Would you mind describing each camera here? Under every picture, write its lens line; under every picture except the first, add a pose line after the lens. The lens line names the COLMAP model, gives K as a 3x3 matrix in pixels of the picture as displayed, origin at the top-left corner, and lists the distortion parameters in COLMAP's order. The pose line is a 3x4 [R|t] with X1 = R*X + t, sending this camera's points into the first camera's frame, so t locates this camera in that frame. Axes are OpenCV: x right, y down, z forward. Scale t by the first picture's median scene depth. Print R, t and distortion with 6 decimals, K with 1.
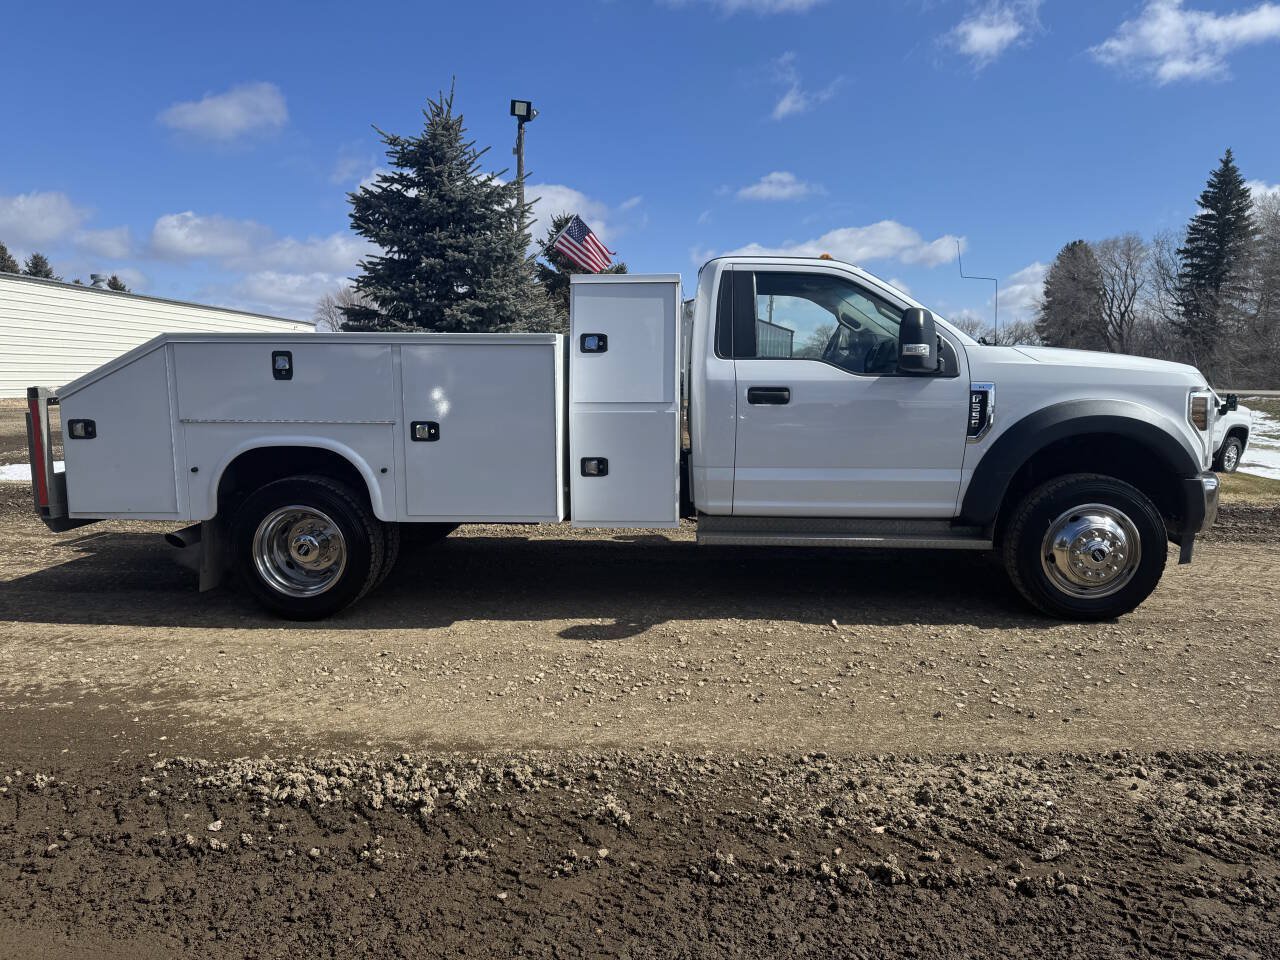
lens RADIAL K [[903.2, 0, 635.7], [0, 903.2, 480.1], [0, 0, 1]] dist [0.047518, -0.060603]
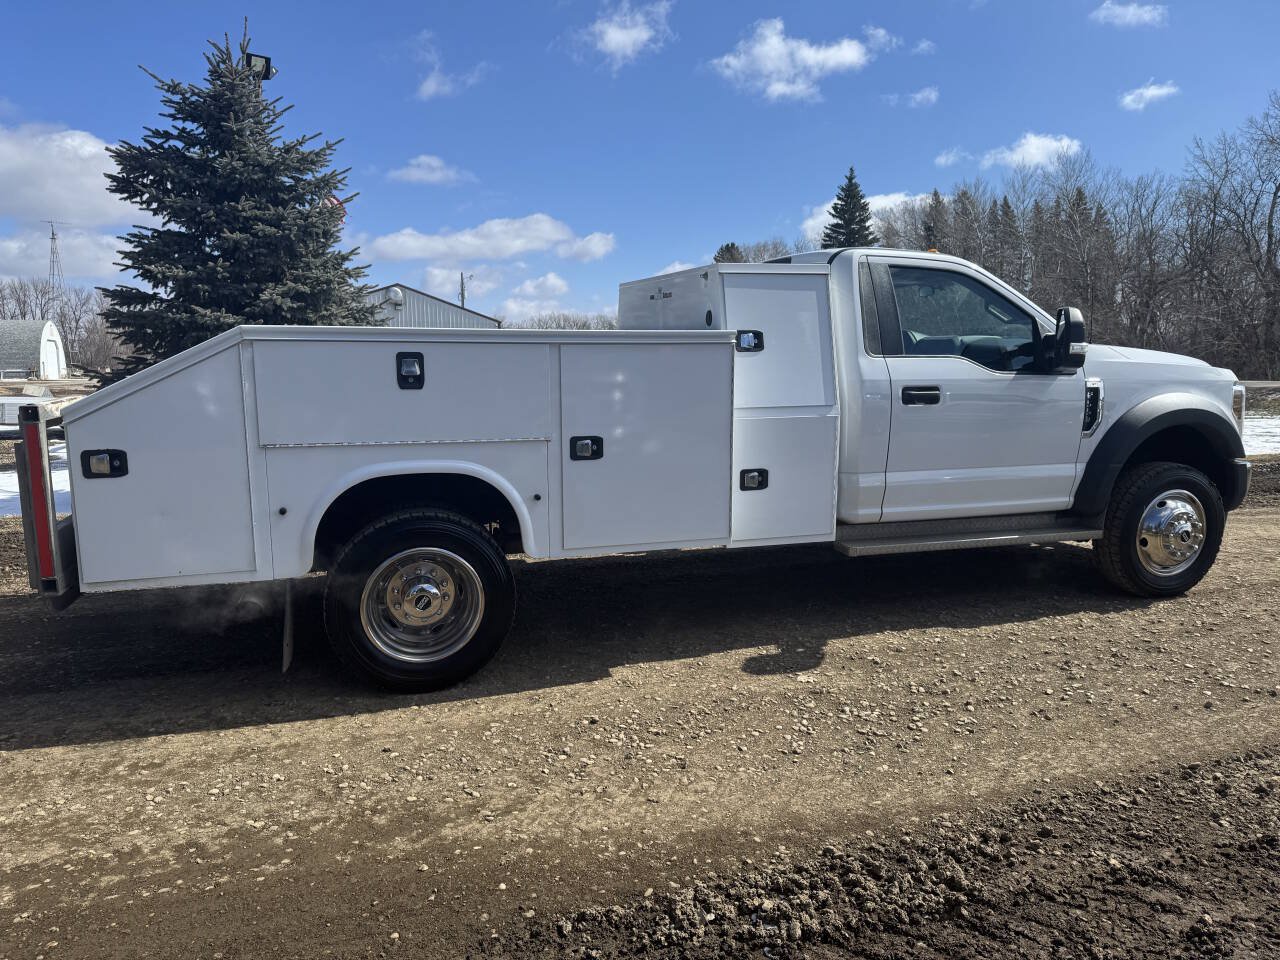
lens RADIAL K [[899.0, 0, 637.0], [0, 899.0, 496.7], [0, 0, 1]] dist [0.037525, -0.064928]
pose [[0.934525, -0.058444, 0.351065, -0.473551], [0.048143, 0.998117, 0.038008, -0.037528], [-0.352626, -0.018618, 0.935579, 0.210488]]
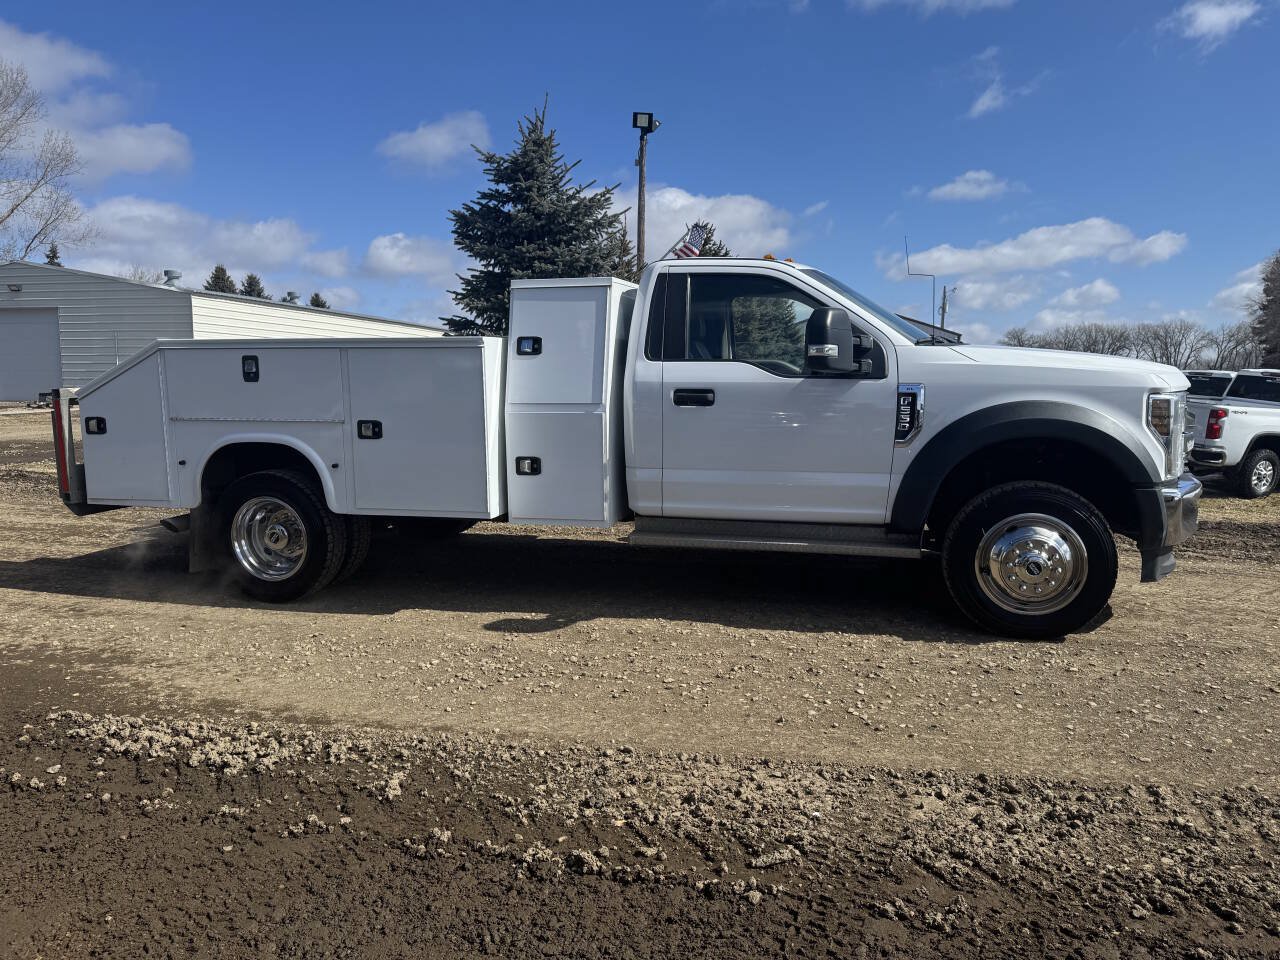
lens RADIAL K [[903.2, 0, 635.7], [0, 903.2, 480.1], [0, 0, 1]] dist [0.047518, -0.060603]
pose [[0.981914, 0.018289, -0.188440, 0.273585], [-0.019958, 0.999777, -0.006965, 0.006674], [0.188270, 0.010600, 0.982060, 0.007567]]
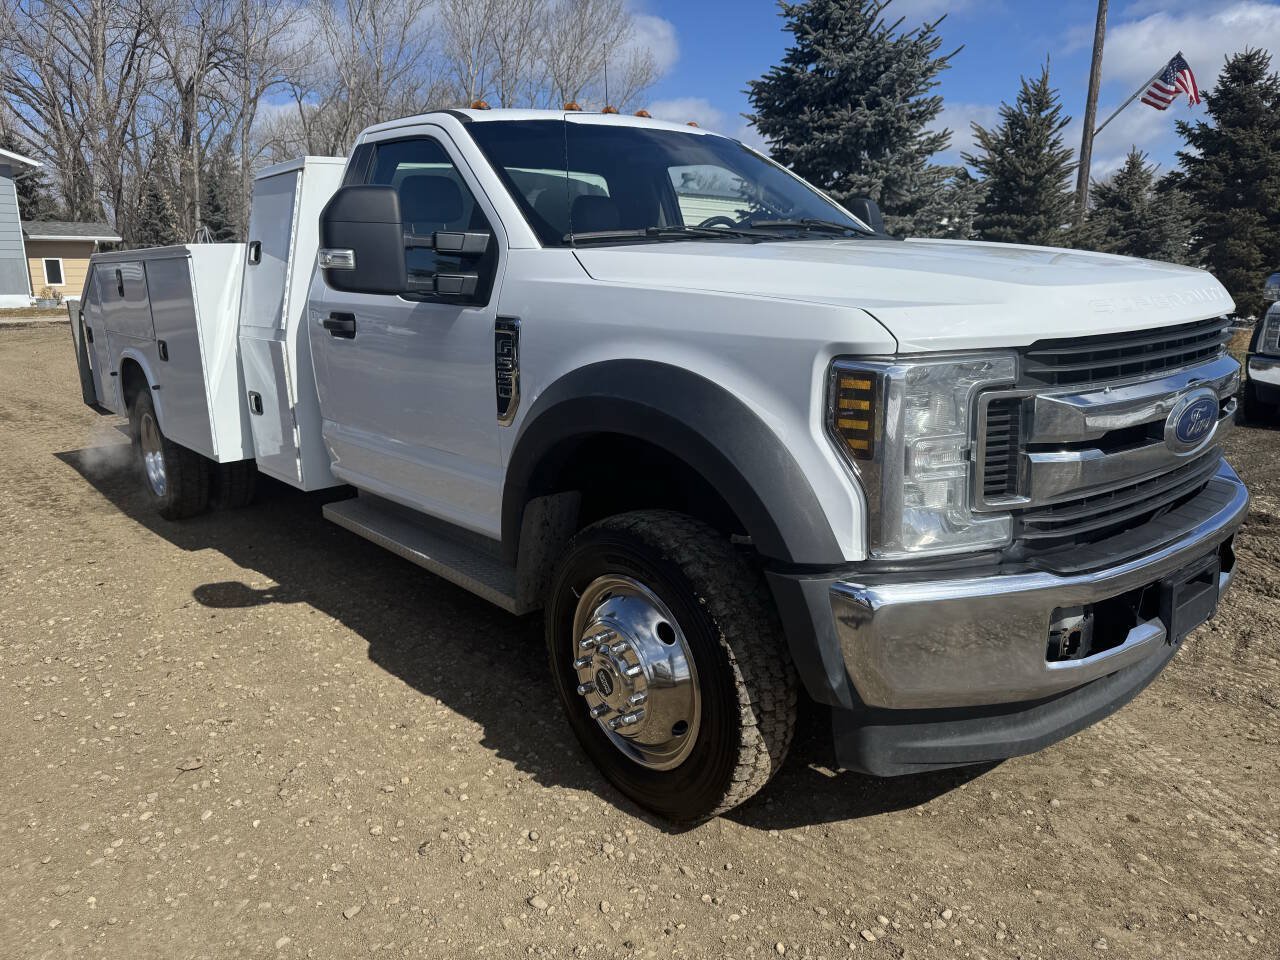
lens RADIAL K [[899.0, 0, 637.0], [0, 899.0, 496.7], [0, 0, 1]] dist [0.037525, -0.064928]
pose [[0.701146, 0.165279, -0.693597, 0.812110], [-0.078862, 0.984771, 0.154944, -0.089157], [0.708643, -0.053940, 0.703503, 0.660001]]
